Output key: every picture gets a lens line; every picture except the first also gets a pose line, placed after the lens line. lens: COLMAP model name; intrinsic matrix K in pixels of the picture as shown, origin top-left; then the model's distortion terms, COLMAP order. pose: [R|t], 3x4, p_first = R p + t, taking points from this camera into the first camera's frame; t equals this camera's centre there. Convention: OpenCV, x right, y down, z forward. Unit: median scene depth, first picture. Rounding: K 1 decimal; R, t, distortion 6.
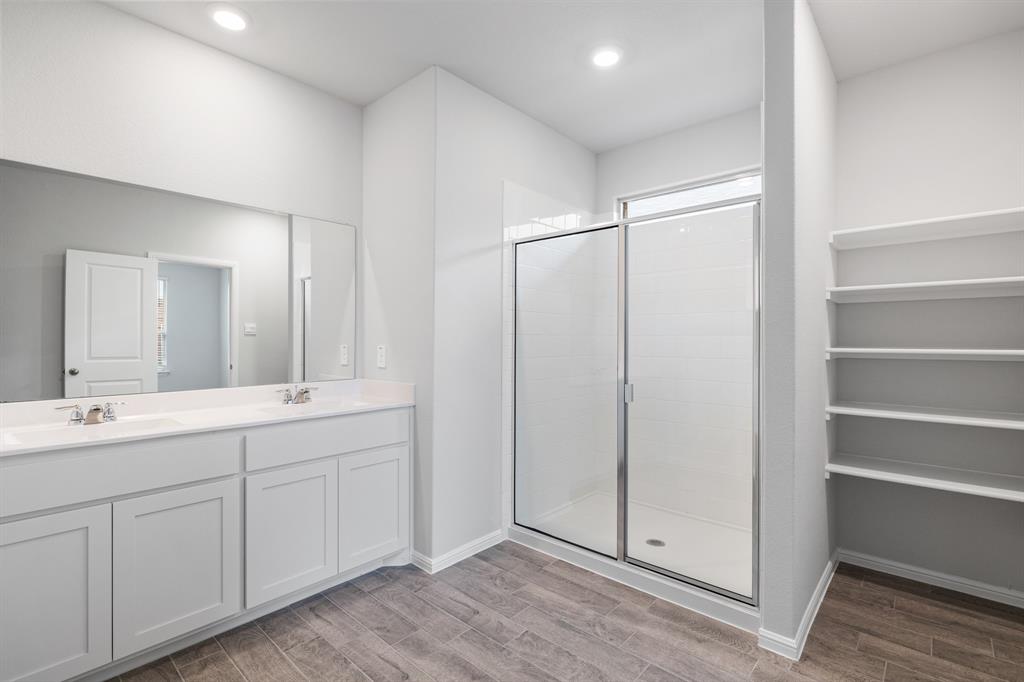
lens RADIAL K [[472.3, 0, 516.0], [0, 472.3, 338.8], [0, 0, 1]] dist [-0.005738, -0.000425]
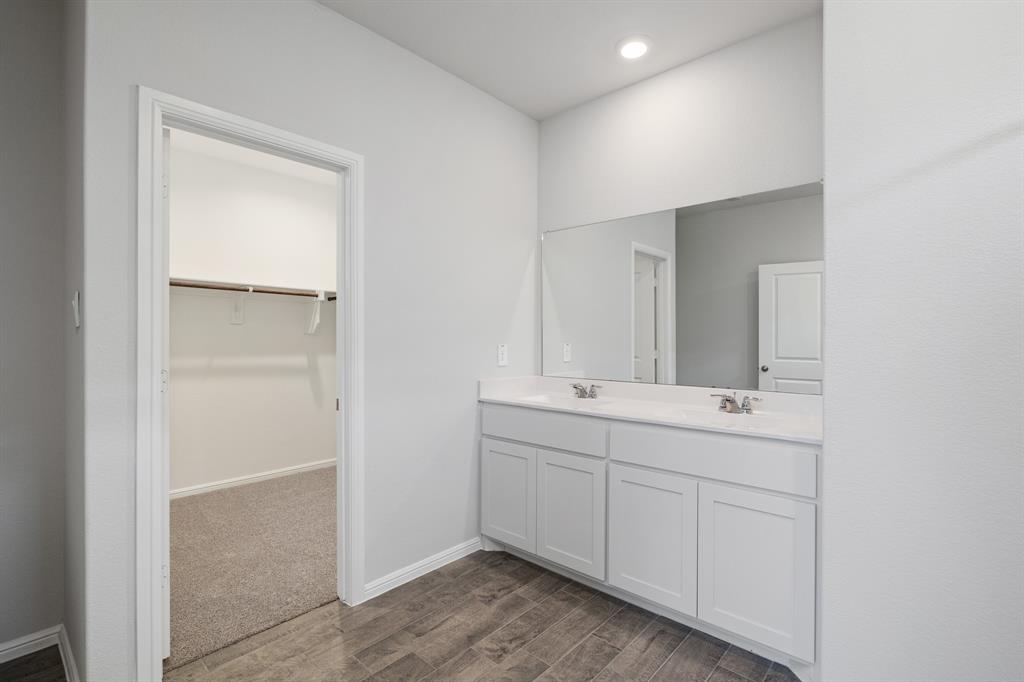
lens RADIAL K [[472.3, 0, 514.7], [0, 472.3, 341.5], [0, 0, 1]] dist [-0.005738, -0.000425]
pose [[-0.009347, -0.001450, -0.999955, 0.465614], [-0.003029, 0.999994, -0.001422, 0.009429], [0.999952, 0.003016, -0.009351, 0.686536]]
